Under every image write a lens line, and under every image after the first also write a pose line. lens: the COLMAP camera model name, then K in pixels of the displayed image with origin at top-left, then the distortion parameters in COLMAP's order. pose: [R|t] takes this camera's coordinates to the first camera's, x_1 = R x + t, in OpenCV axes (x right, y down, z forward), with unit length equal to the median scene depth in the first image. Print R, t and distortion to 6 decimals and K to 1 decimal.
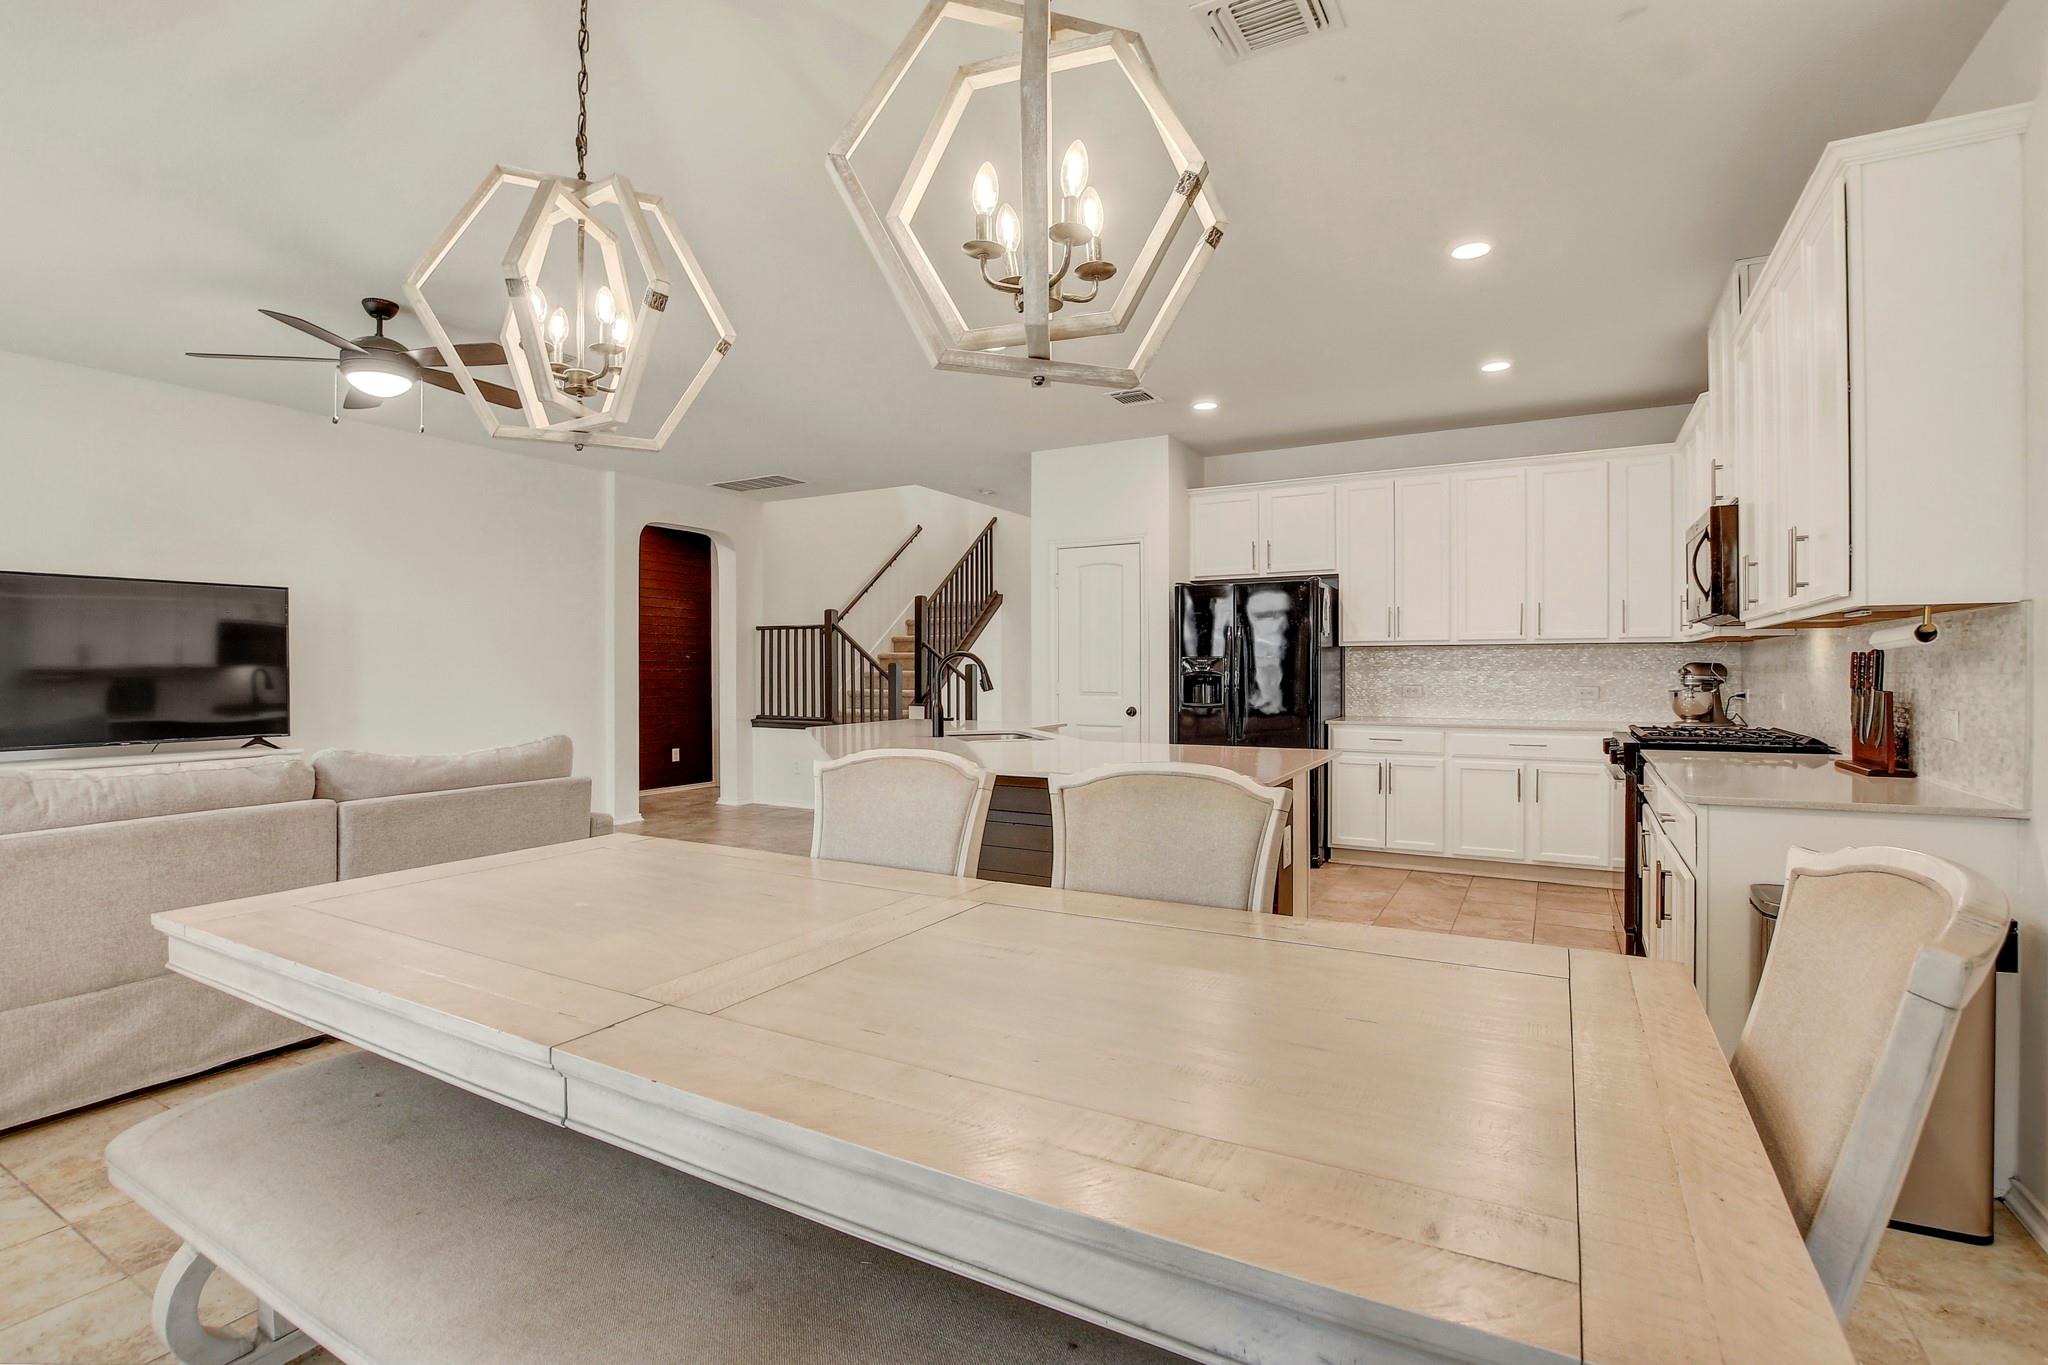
lens RADIAL K [[952.7, 0, 1023.5], [0, 952.7, 657.3], [0, 0, 1]] dist [-0.015608, 0.000011]
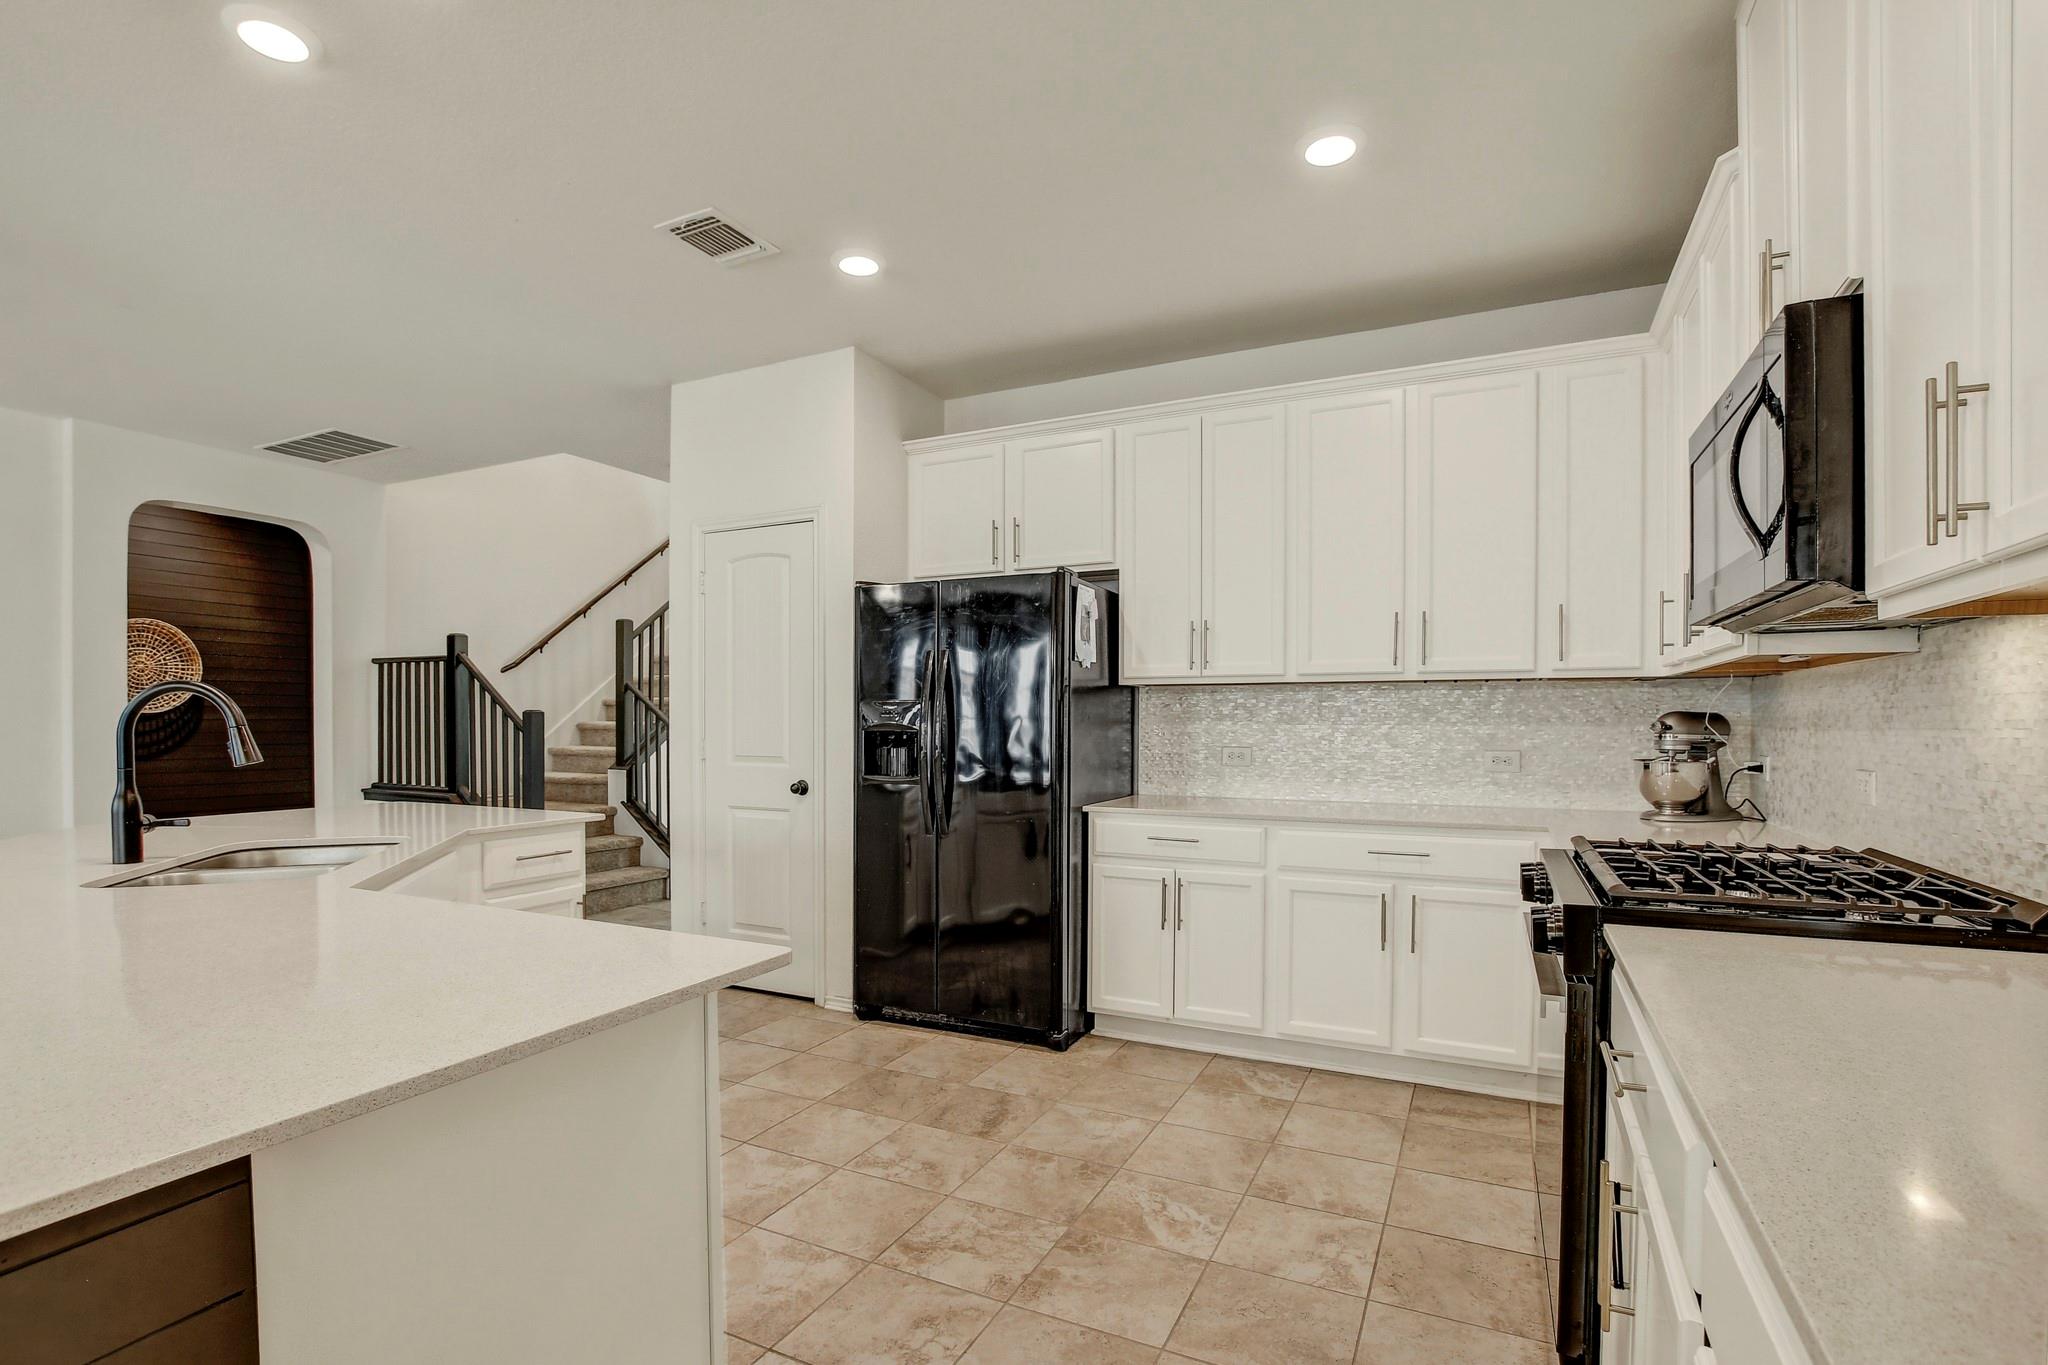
lens RADIAL K [[953.1, 0, 1020.5], [0, 953.1, 719.6], [0, 0, 1]] dist [-0.020384, -0.000309]
pose [[0.998709, 0.003162, 0.050690, 0.253668], [-0.003720, 0.999933, 0.010919, 0.005191], [-0.050652, -0.011094, 0.998655, 0.404954]]
